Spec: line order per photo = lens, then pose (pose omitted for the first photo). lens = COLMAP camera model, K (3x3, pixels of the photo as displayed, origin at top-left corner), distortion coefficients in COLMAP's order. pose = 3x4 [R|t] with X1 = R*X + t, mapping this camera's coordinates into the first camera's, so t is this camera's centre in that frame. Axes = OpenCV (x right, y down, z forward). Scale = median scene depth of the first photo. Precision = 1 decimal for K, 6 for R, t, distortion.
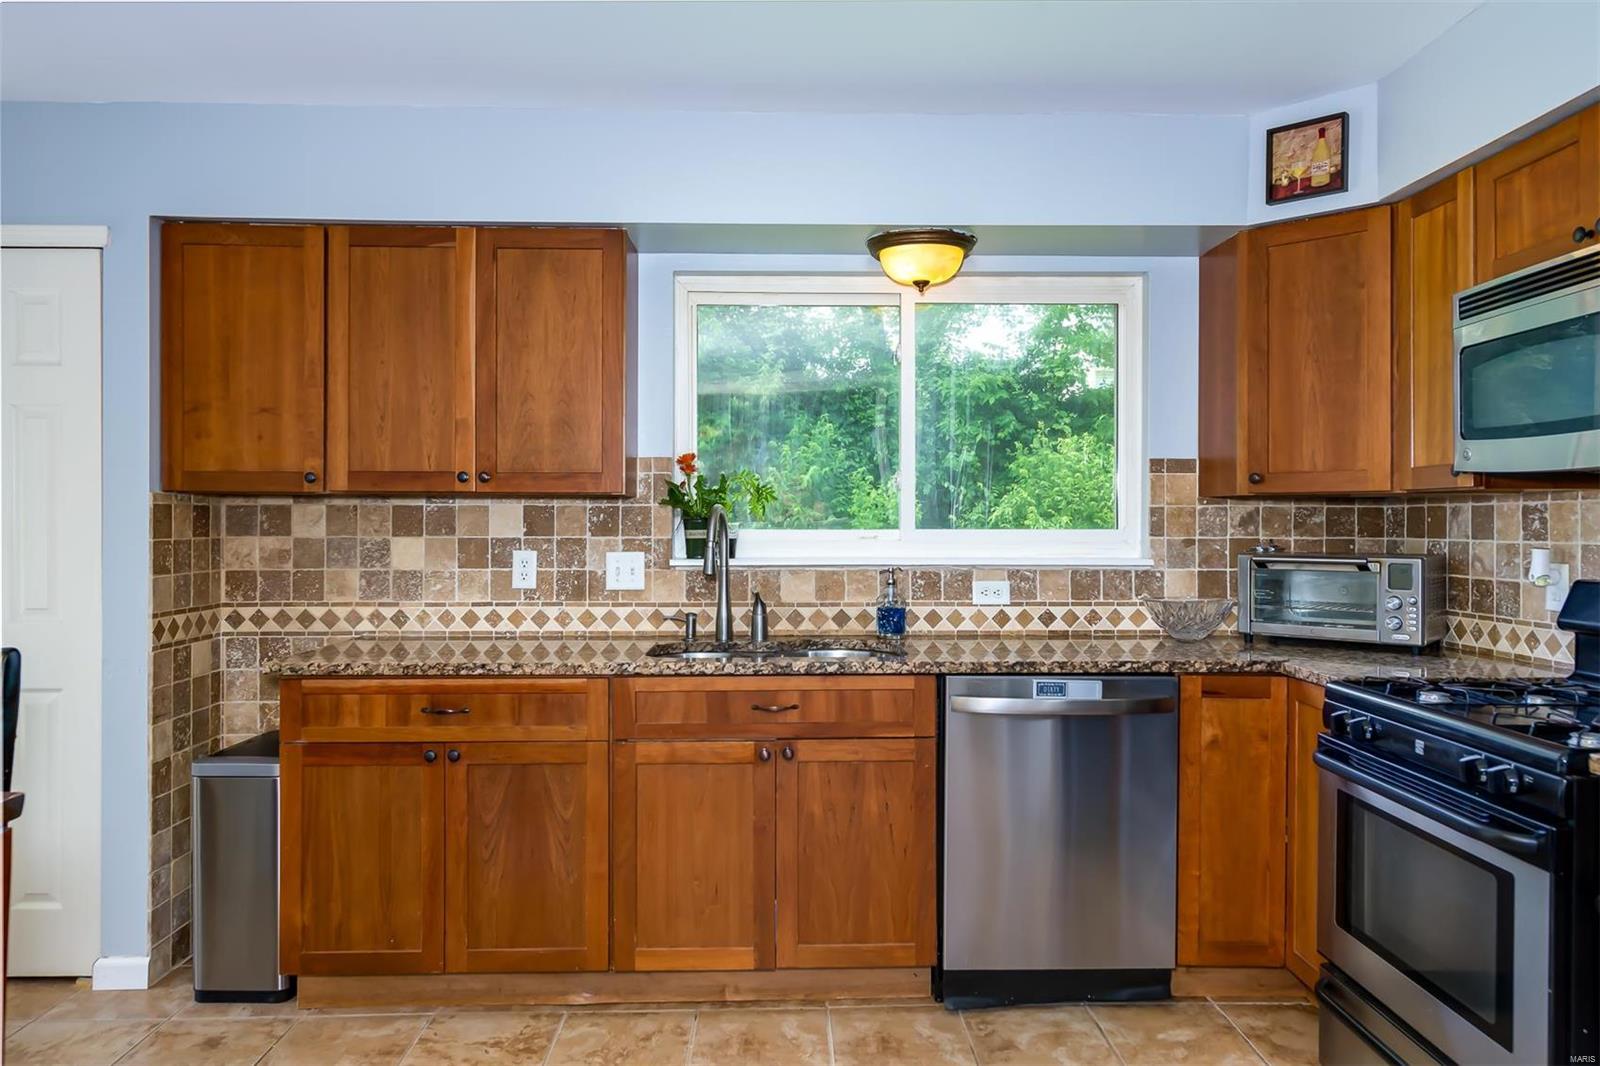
lens RADIAL K [[1043.7, 0, 800.0], [0, 1043.7, 533.0], [0, 0, 1]] dist [0.006003, -0.003182]
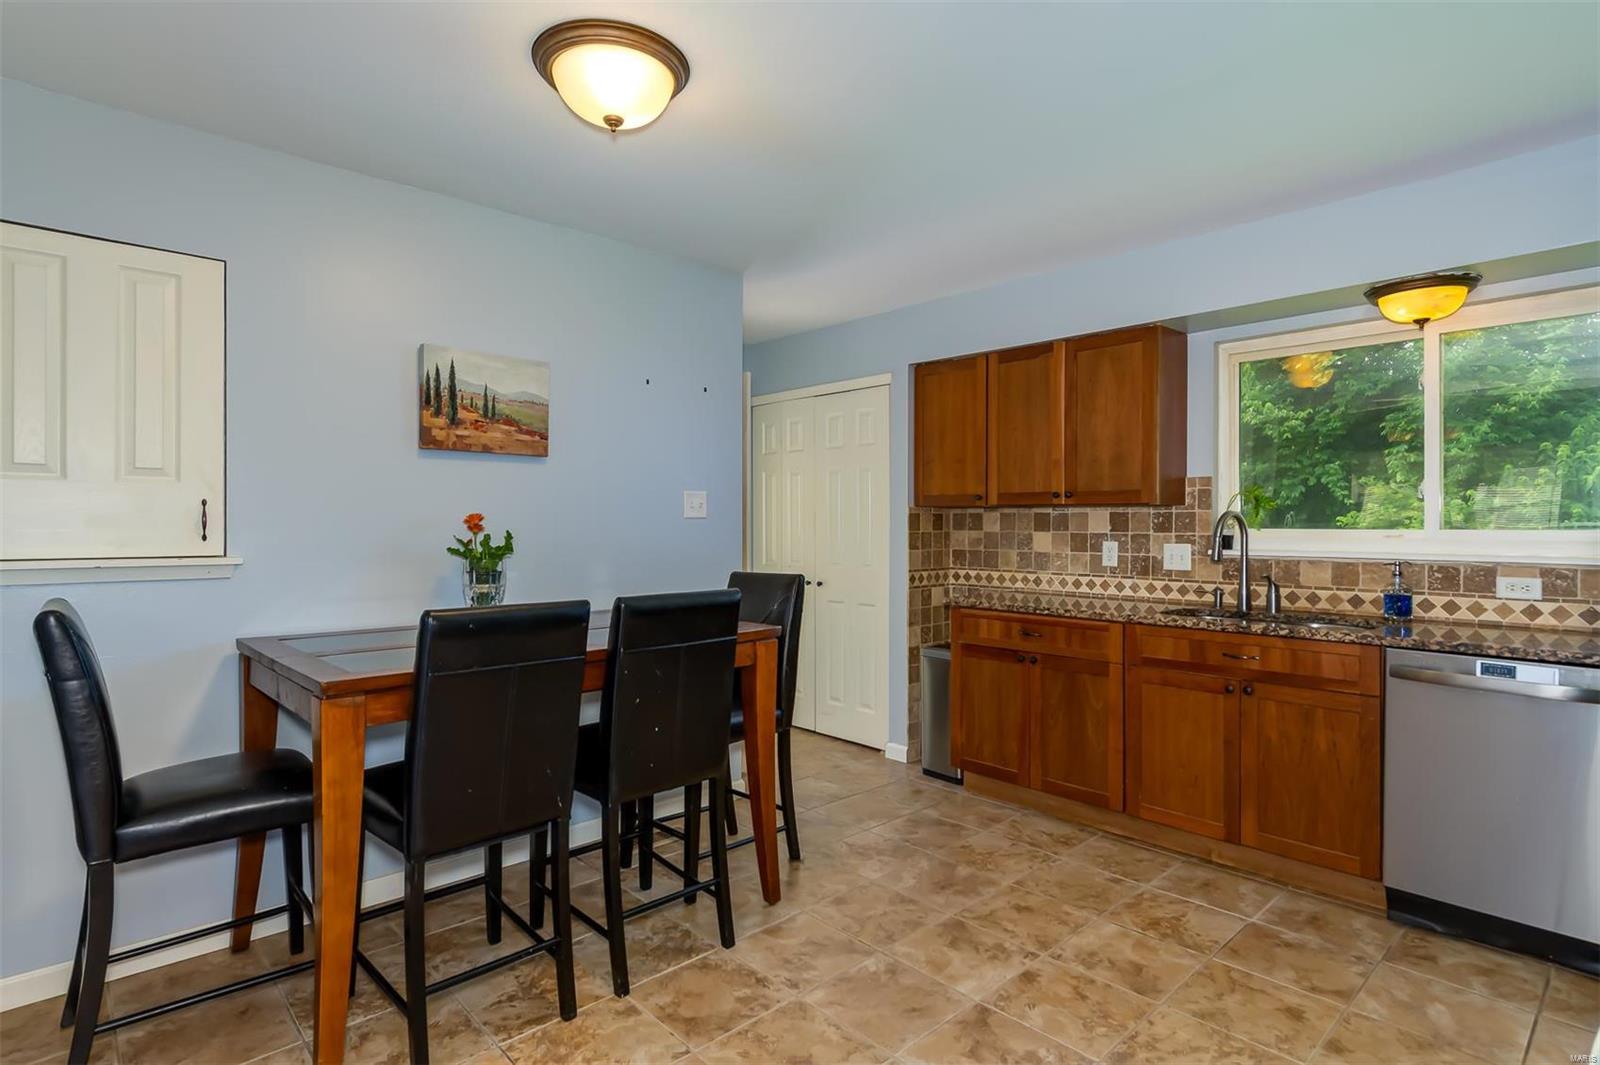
lens RADIAL K [[807.5, 0, 800.0], [0, 807.5, 532.5], [0, 0, 1]] dist [0.001275, 0.000104]
pose [[0.664116, 0.010480, -0.747556, 0.348772], [-0.008456, 0.999943, 0.006506, -0.000079], [0.747582, 0.002001, 0.664167, -0.137152]]
